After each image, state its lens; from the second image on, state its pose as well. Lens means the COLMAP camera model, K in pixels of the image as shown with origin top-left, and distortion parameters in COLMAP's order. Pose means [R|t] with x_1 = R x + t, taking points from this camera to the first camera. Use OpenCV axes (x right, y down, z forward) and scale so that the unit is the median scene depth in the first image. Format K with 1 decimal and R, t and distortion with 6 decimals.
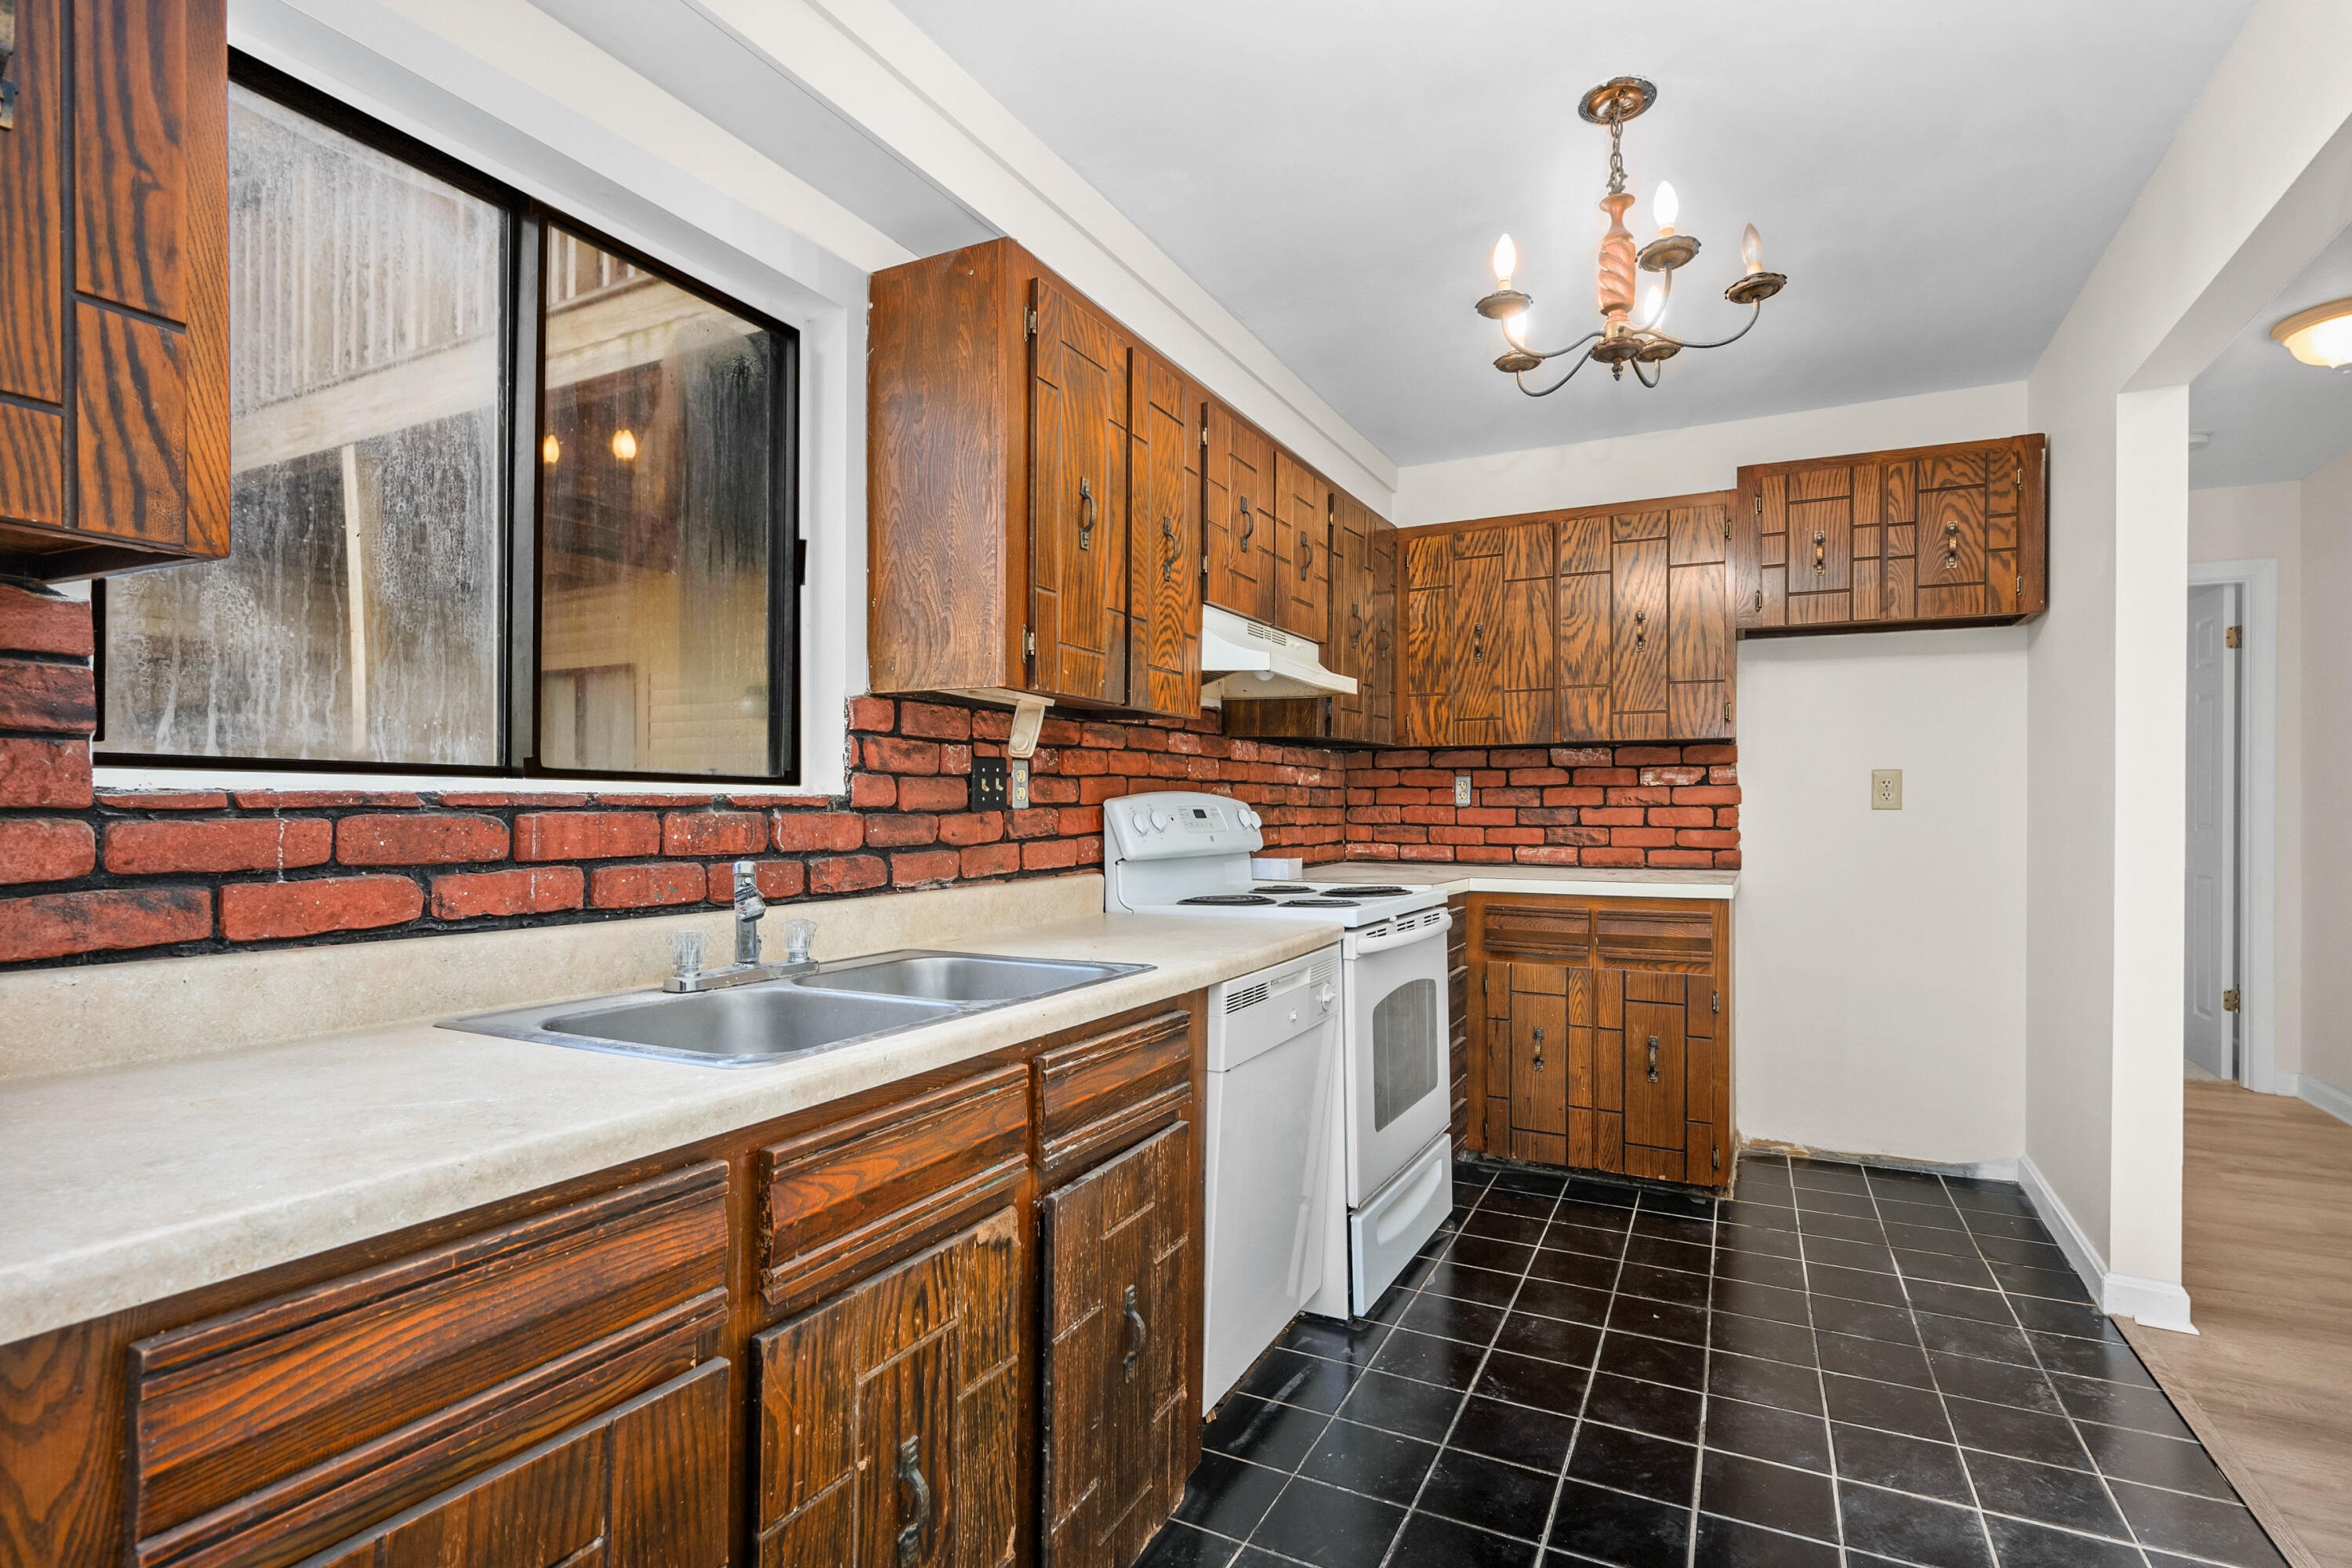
lens RADIAL K [[1131.6, 0, 1182.5], [0, 1131.6, 812.3], [0, 0, 1]] dist [-0.001497, 0.001065]
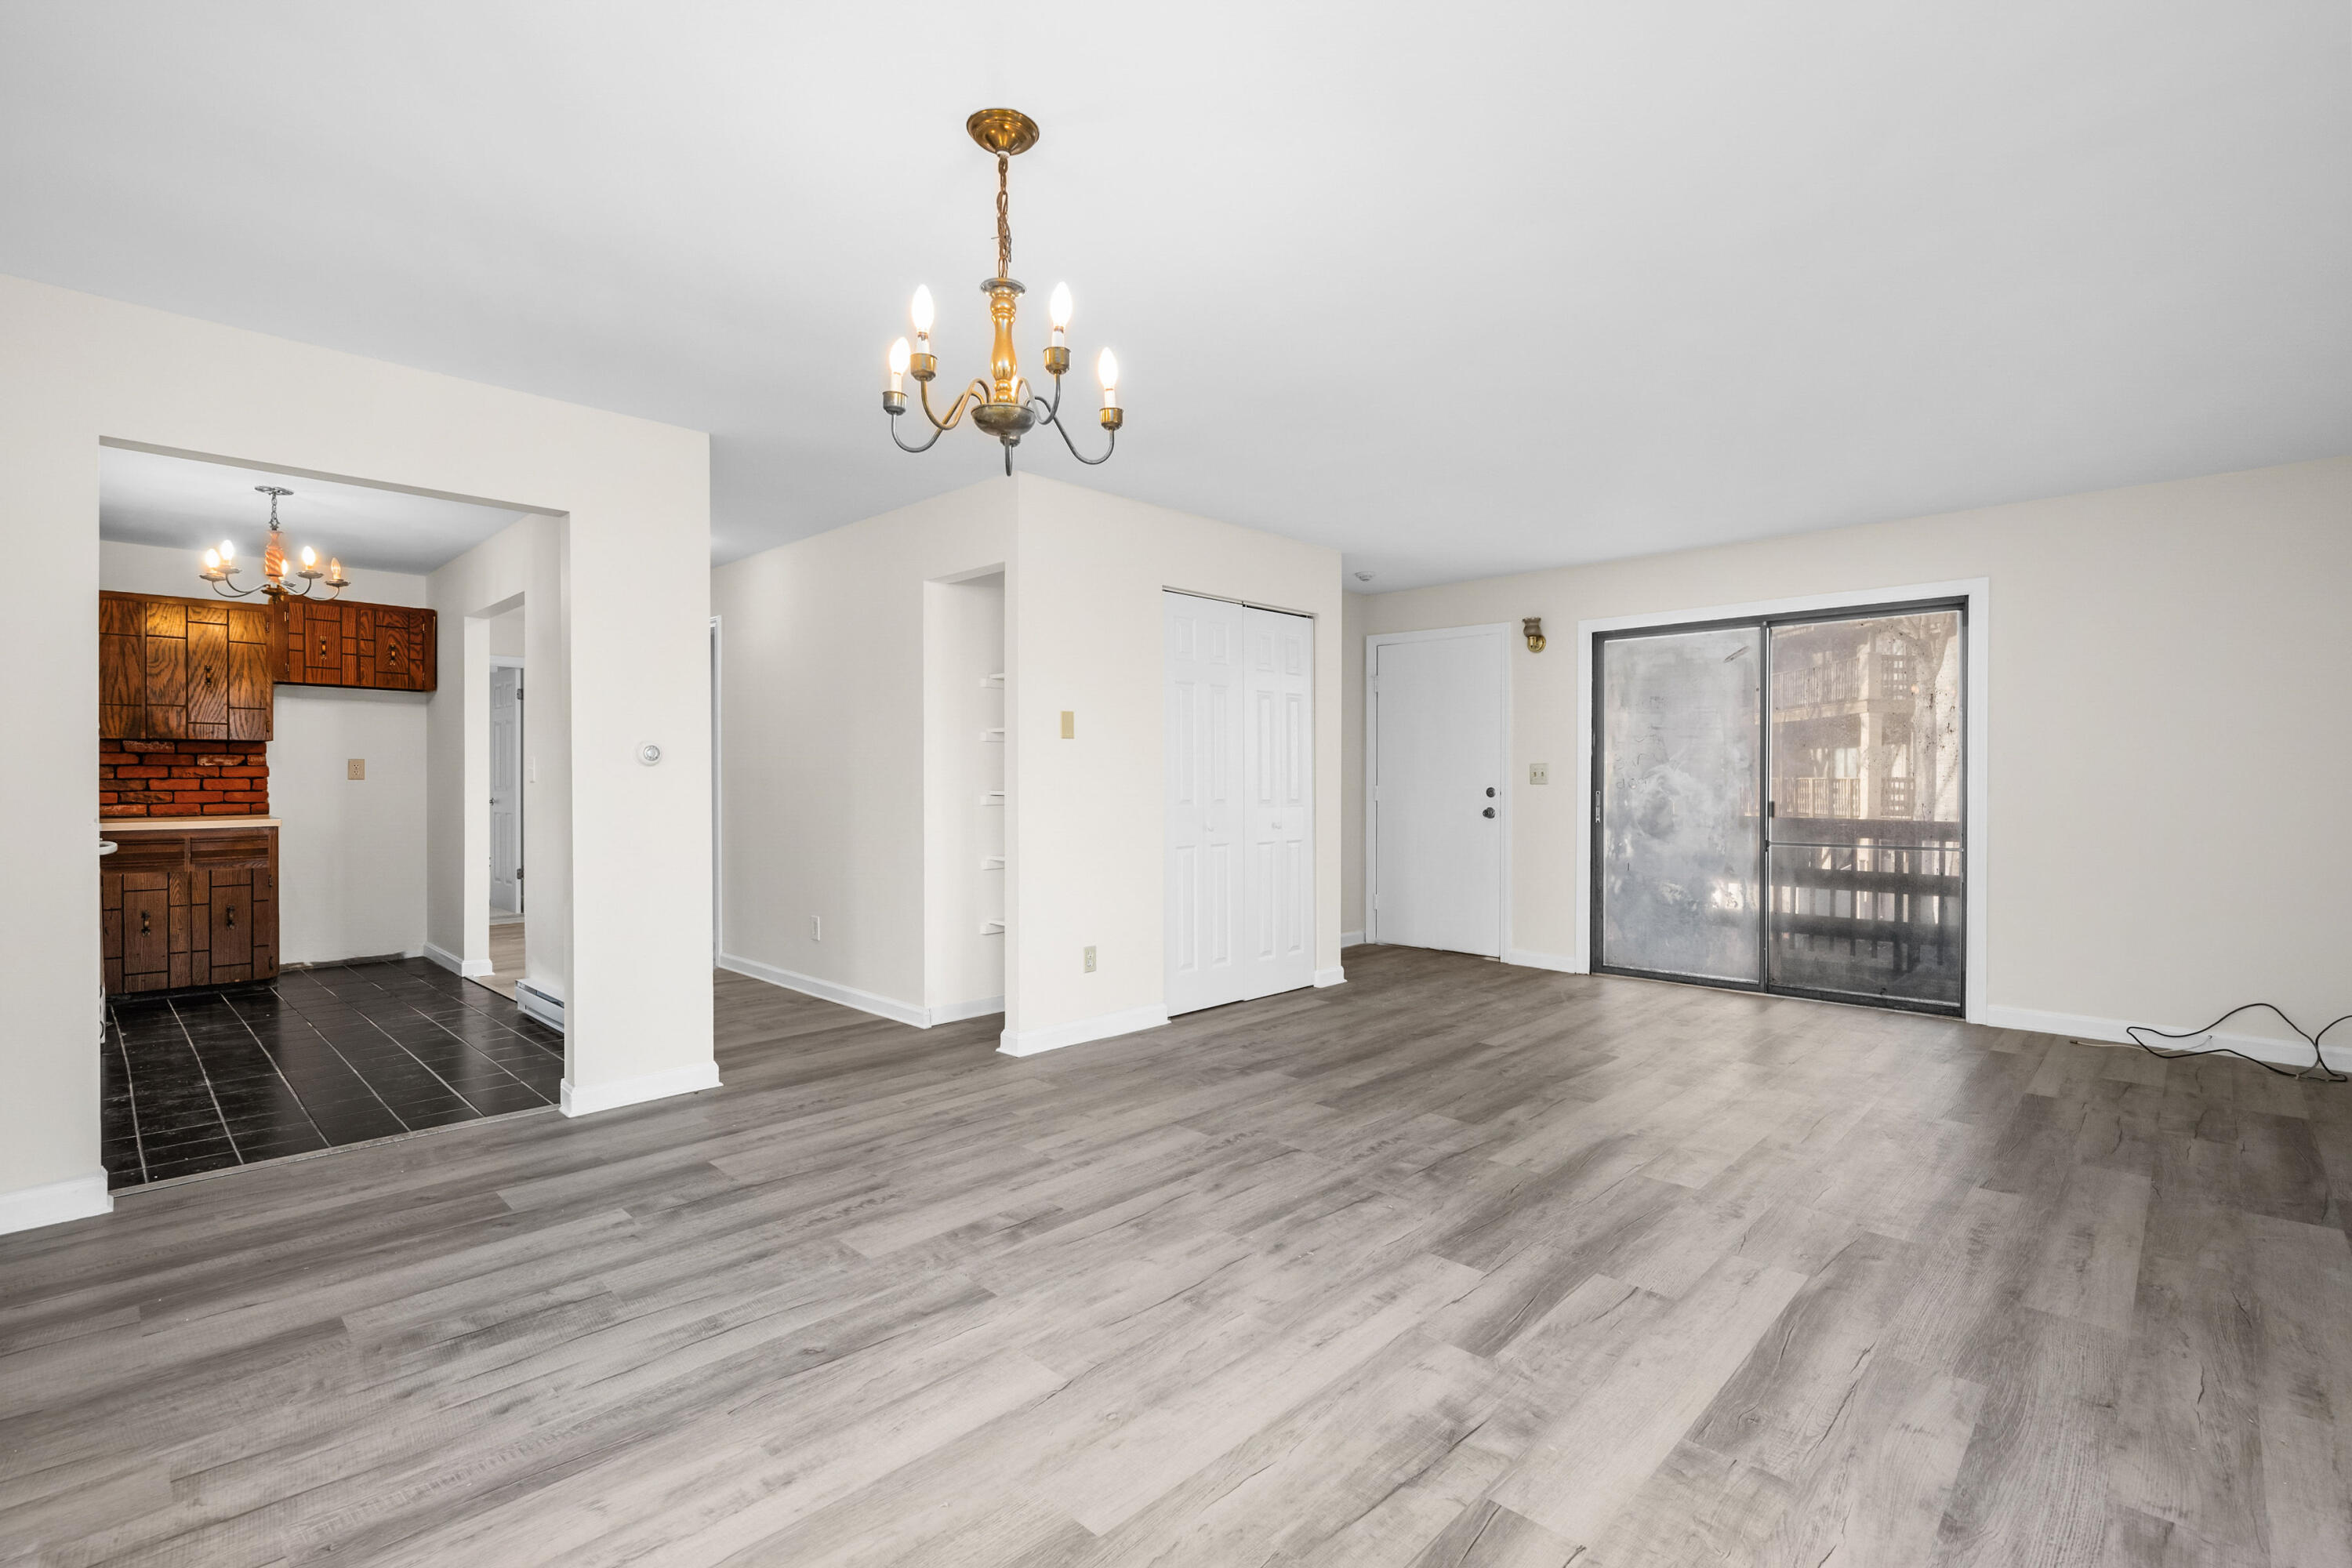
lens RADIAL K [[1068.9, 0, 1171.8], [0, 1068.9, 781.3], [0, 0, 1]] dist [-0.000995, 0.000818]
pose [[0.295320, -0.003499, 0.955392, -1.096930], [0.005748, 0.999982, 0.001886, 0.007659], [-0.955381, 0.004935, 0.295334, -1.345272]]
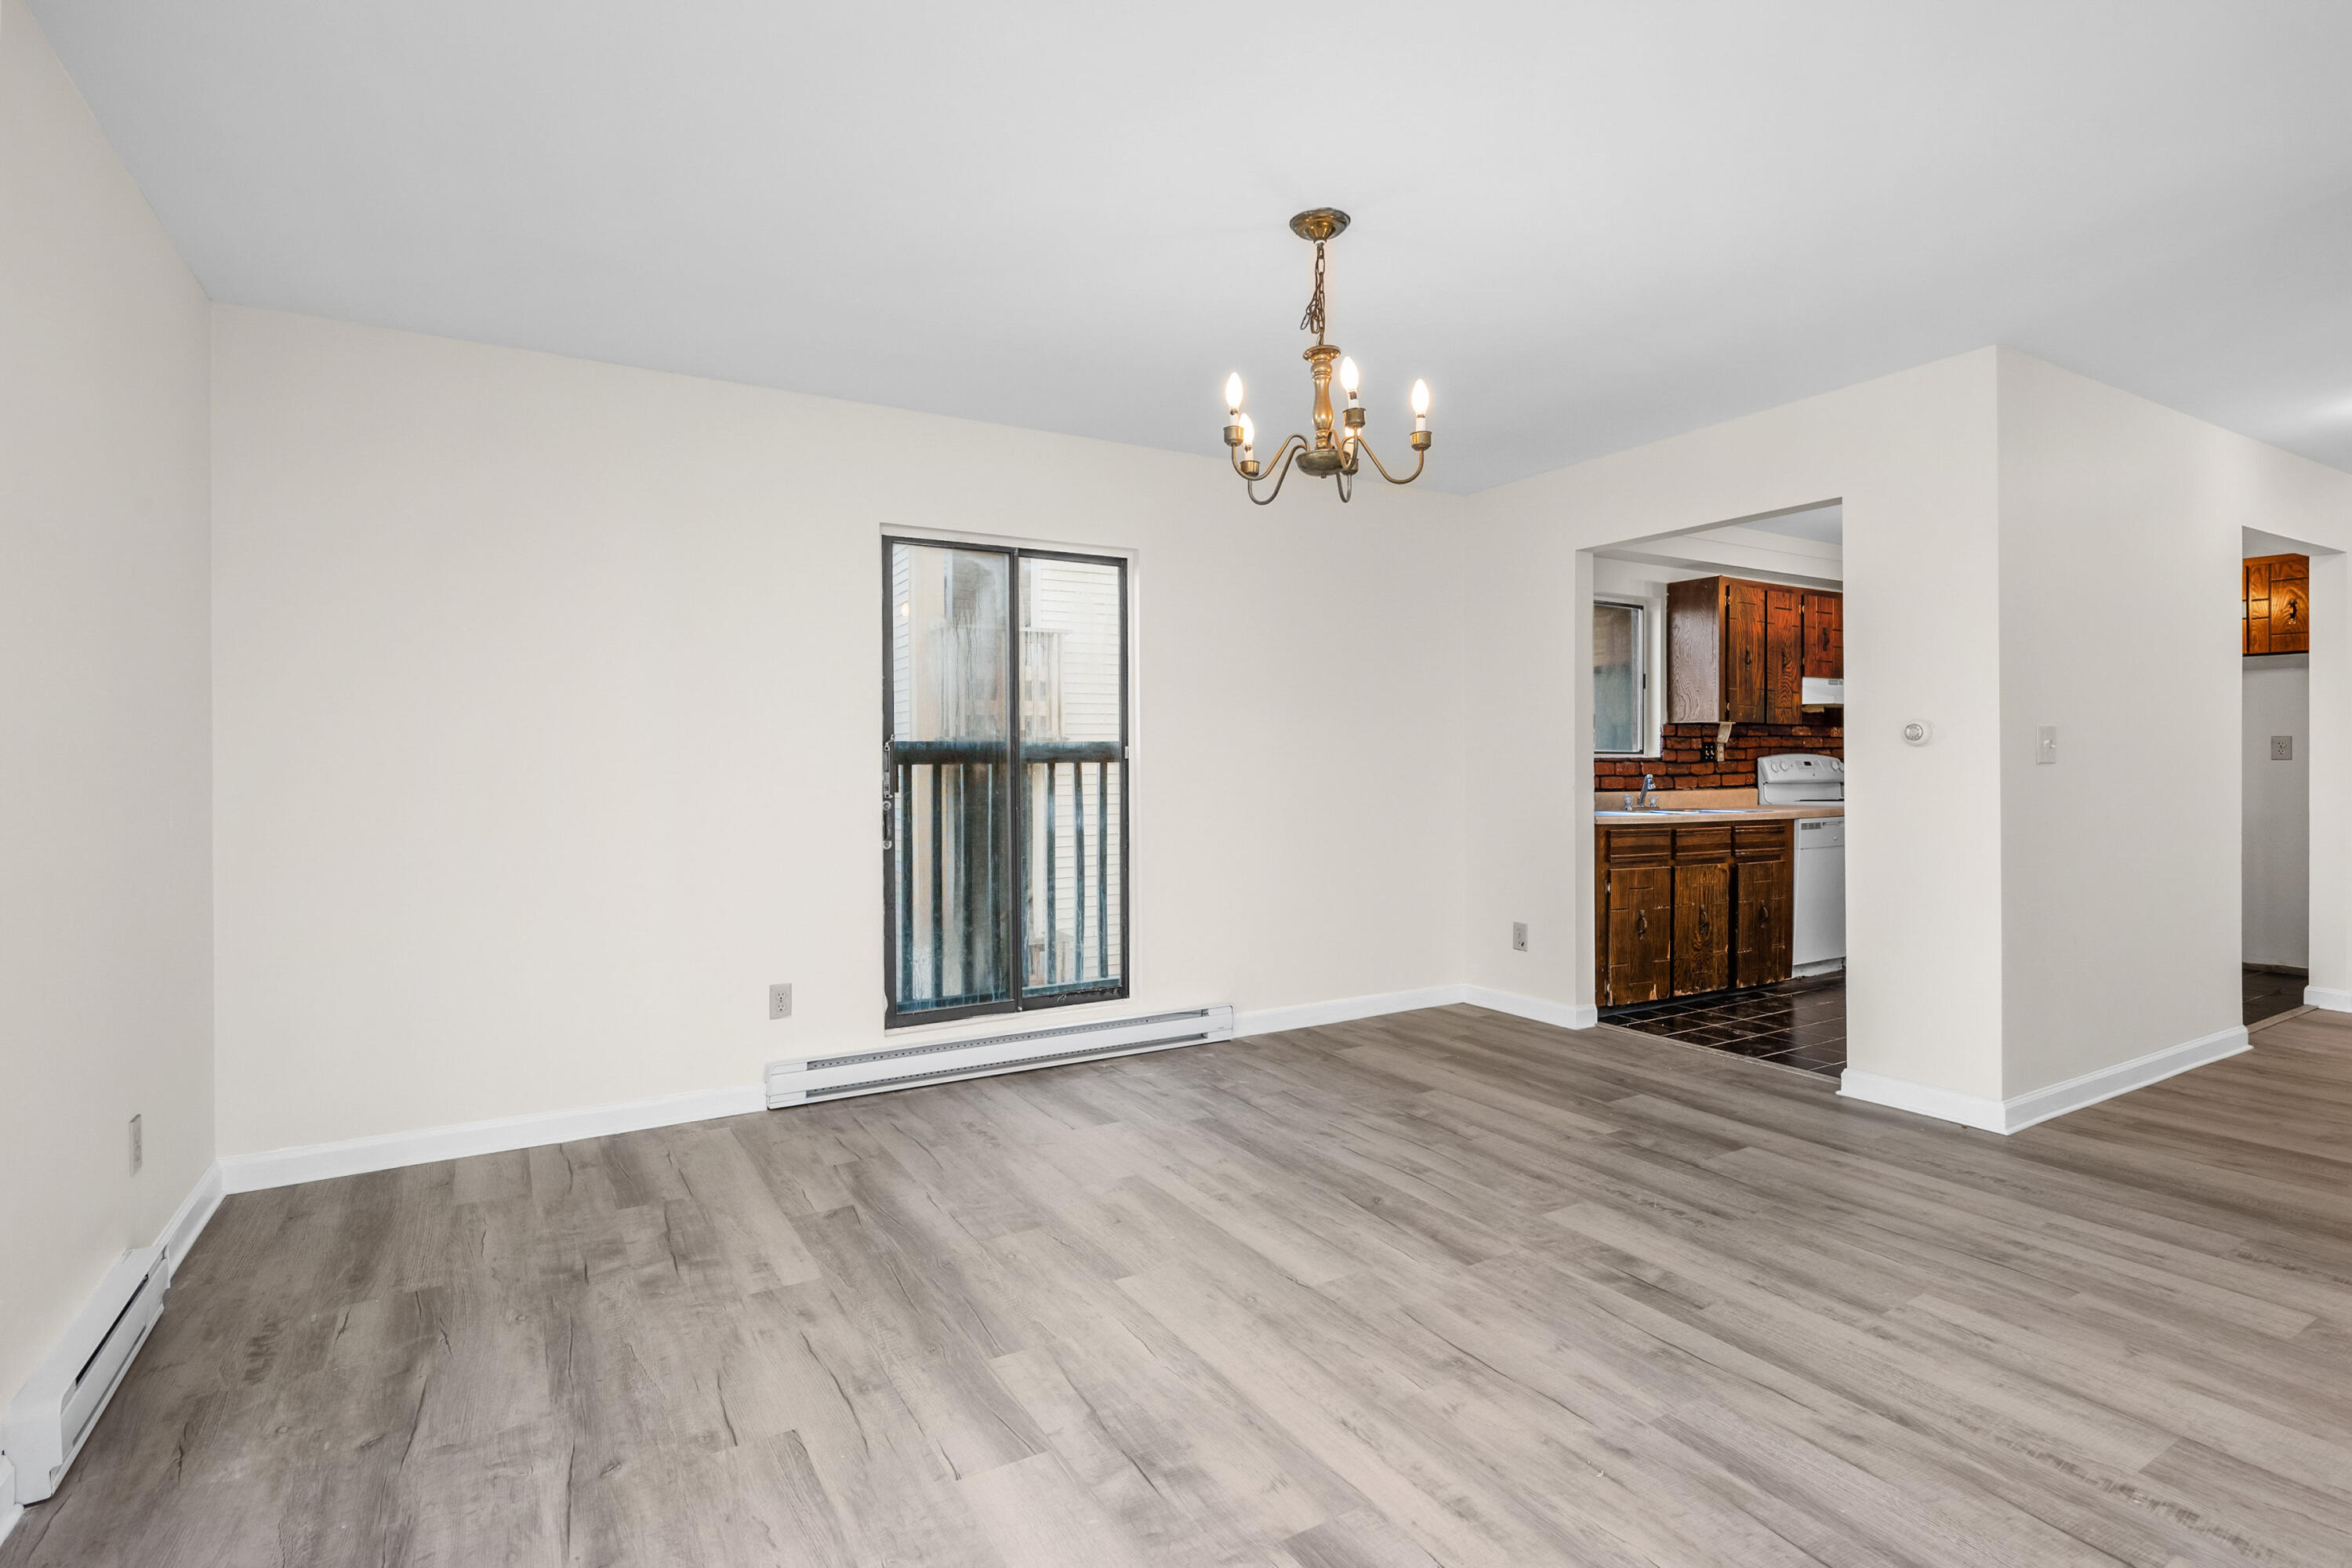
lens RADIAL K [[1131.6, 0, 1177.1], [0, 1131.6, 763.8], [0, 0, 1]] dist [-0.001497, 0.001065]
pose [[0.847434, -0.004413, -0.530882, 0.188221], [0.001957, 0.999985, -0.005189, 0.014060], [0.530896, 0.003359, 0.847430, -1.979486]]
